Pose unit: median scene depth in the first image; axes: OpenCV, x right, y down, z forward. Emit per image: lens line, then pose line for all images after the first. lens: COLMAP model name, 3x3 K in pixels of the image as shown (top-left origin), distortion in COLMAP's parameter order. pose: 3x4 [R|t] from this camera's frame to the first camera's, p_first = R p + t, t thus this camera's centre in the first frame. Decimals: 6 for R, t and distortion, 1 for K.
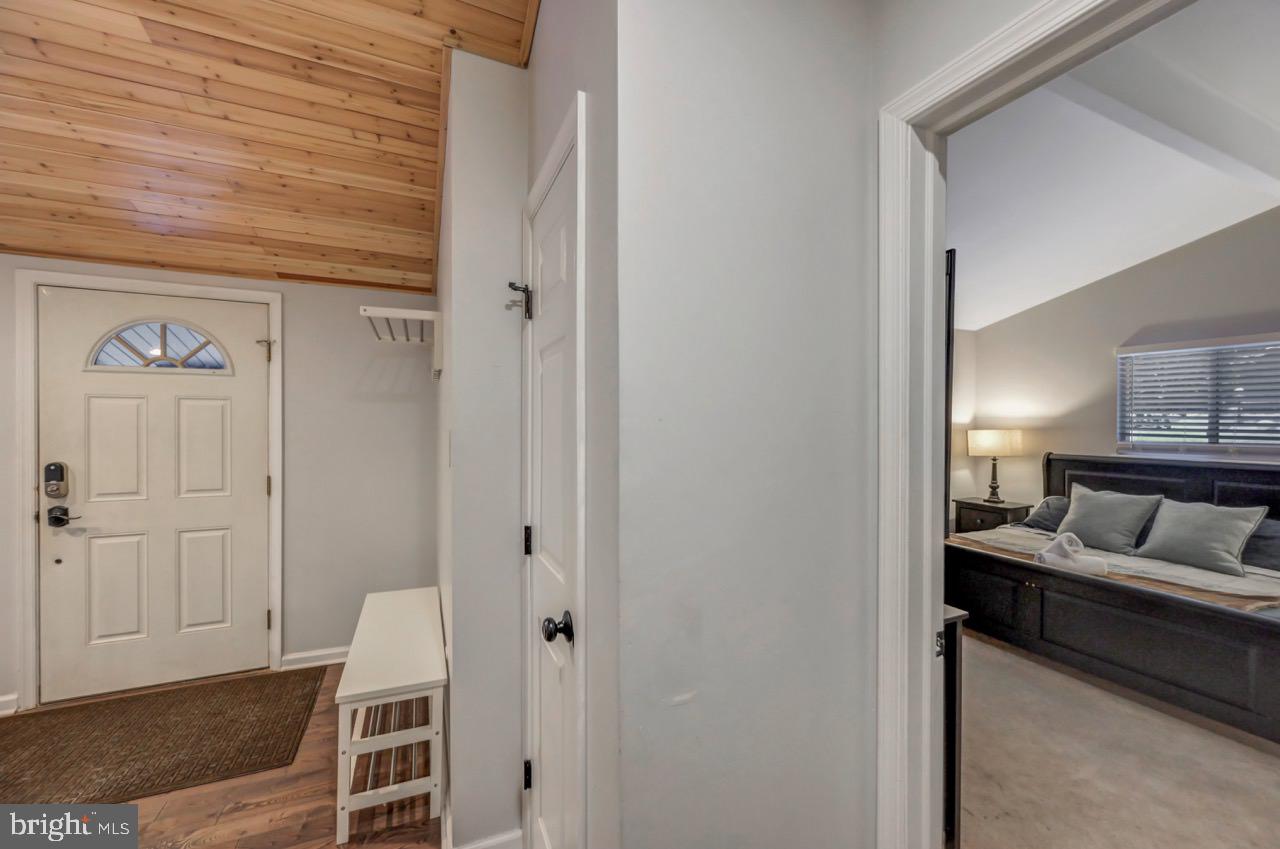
lens RADIAL K [[504.6, 0, 646.4], [0, 504.6, 421.4], [0, 0, 1]] dist [-0.002709, 0.001084]
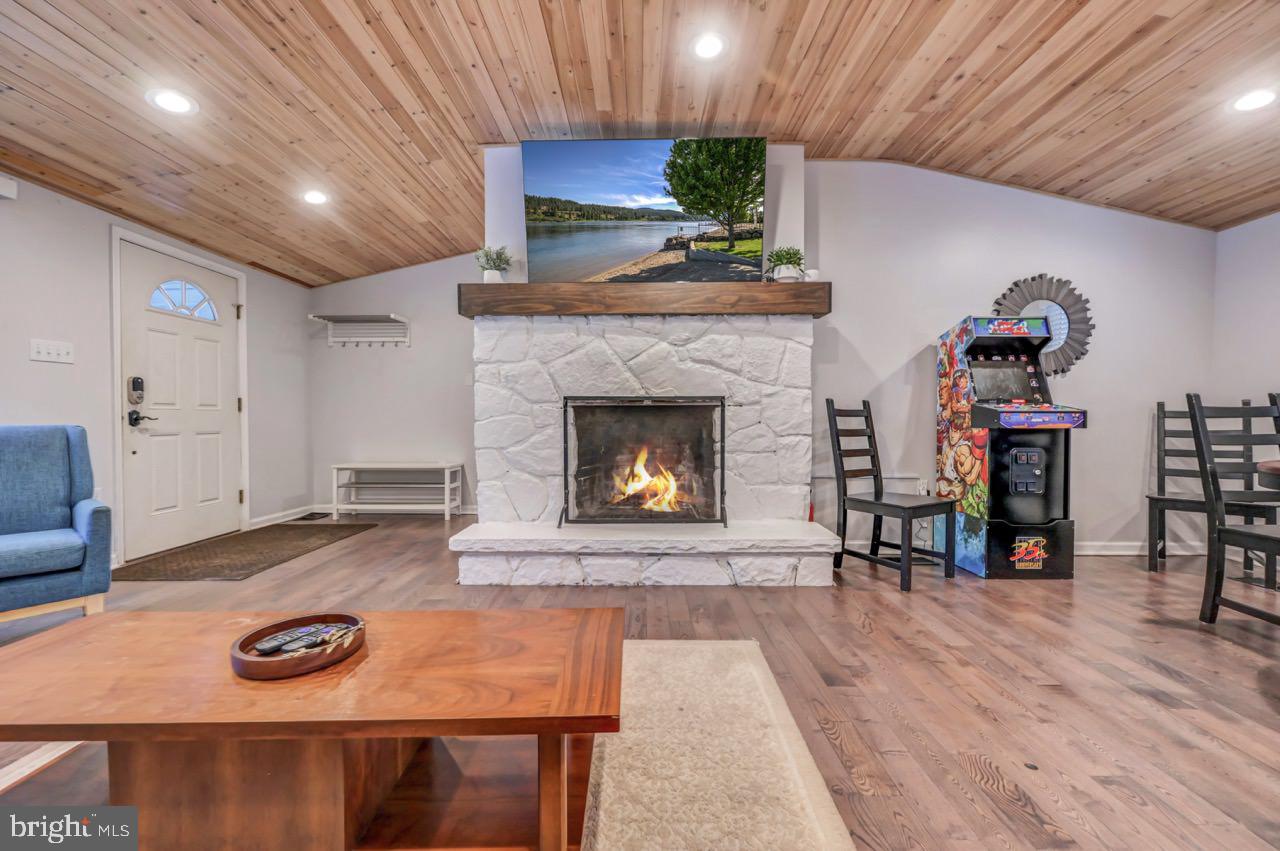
lens RADIAL K [[504.6, 0, 639.7], [0, 504.6, 427.3], [0, 0, 1]] dist [-0.002709, 0.001084]
pose [[0.405644, -0.022250, 0.913760, -1.795616], [0.009721, 0.999752, 0.020028, 0.194735], [-0.913979, 0.000758, 0.405760, -0.725783]]
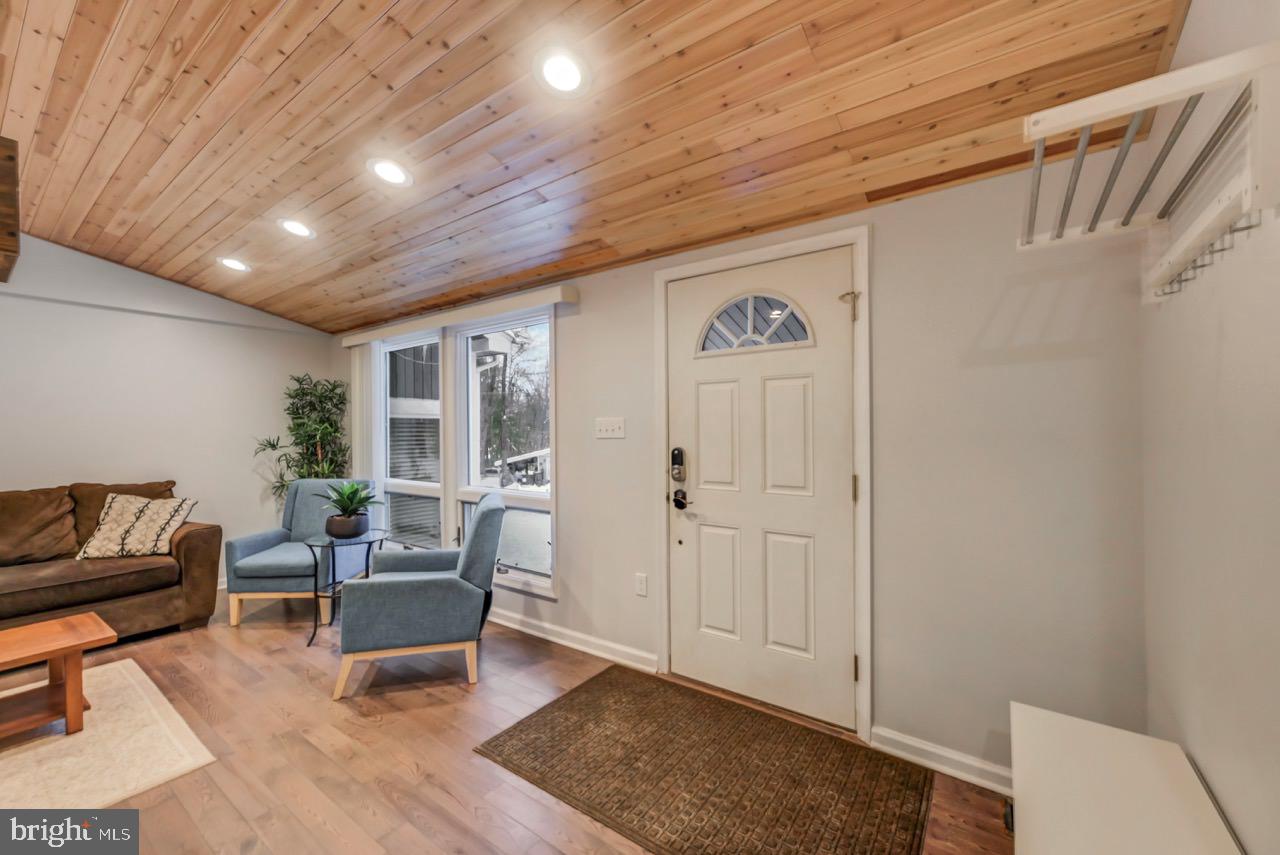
lens RADIAL K [[508.1, 0, 639.4], [0, 508.1, 432.9], [0, 0, 1]] dist [-0.000522, -0.000038]
pose [[0.508391, -0.004081, -0.861117, -0.293022], [0.001990, 0.999992, -0.003564, 0.052937], [0.861124, 0.000098, 0.508395, 0.381479]]
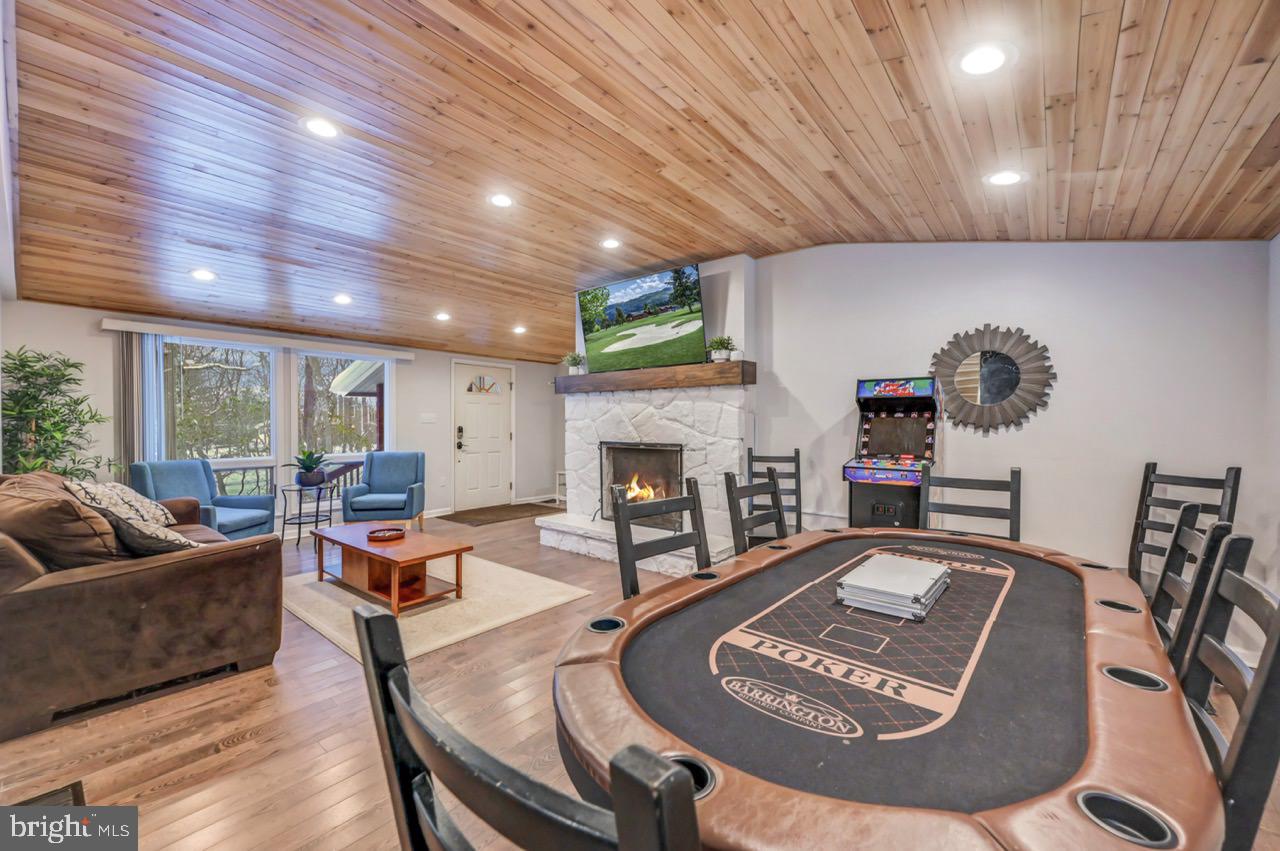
lens RADIAL K [[504.6, 0, 642.6], [0, 504.6, 424.7], [0, 0, 1]] dist [-0.002709, 0.001084]
pose [[0.889260, -0.004381, 0.457380, -1.511787], [0.005138, 0.999987, -0.000411, 0.077763], [-0.457372, 0.002715, 0.889271, -1.932231]]
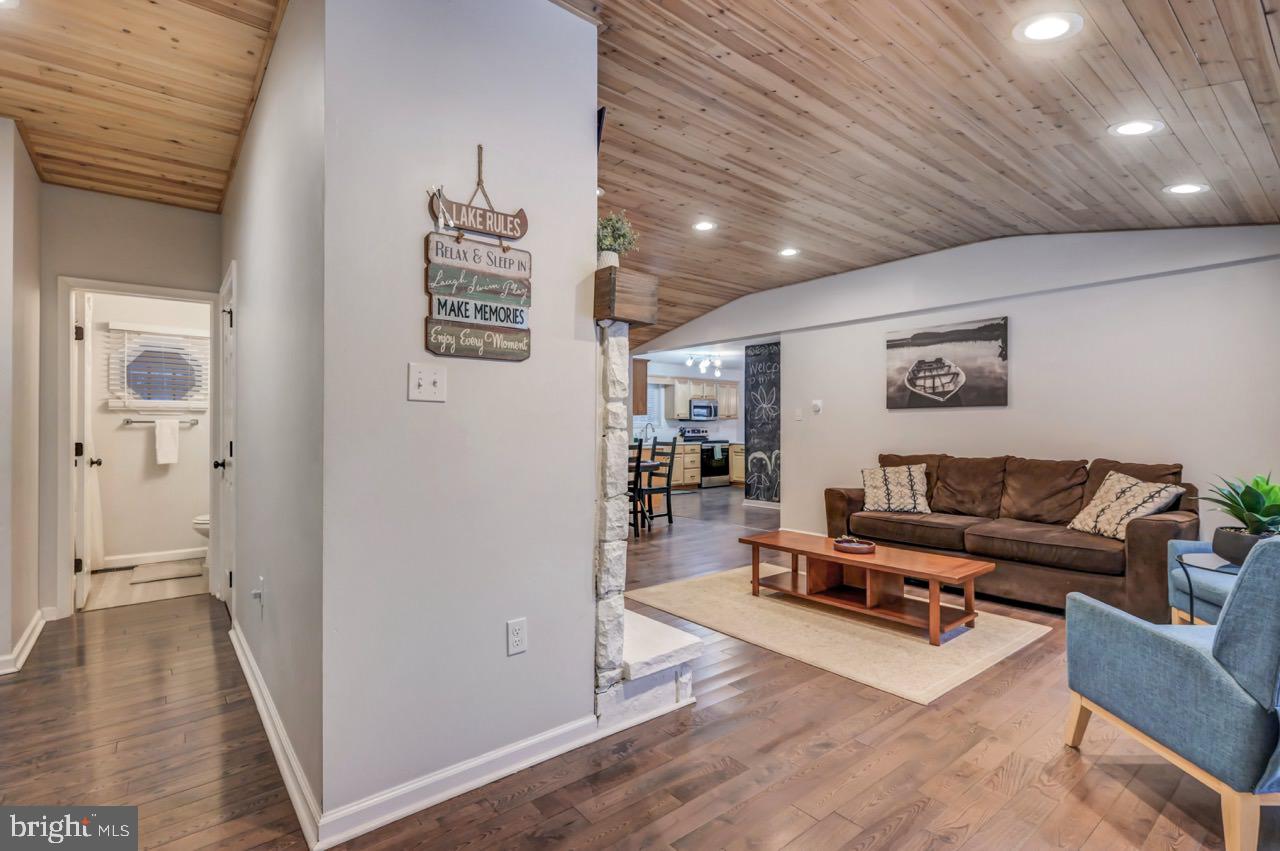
lens RADIAL K [[602.3, 0, 641.6], [0, 602.3, 423.9], [0, 0, 1]] dist [0.003404, 0.000074]
pose [[-0.963573, -0.006925, -0.267355, -0.584730], [-0.007557, 0.999971, 0.001337, 0.092530], [0.267338, 0.003309, -0.963597, 1.055508]]
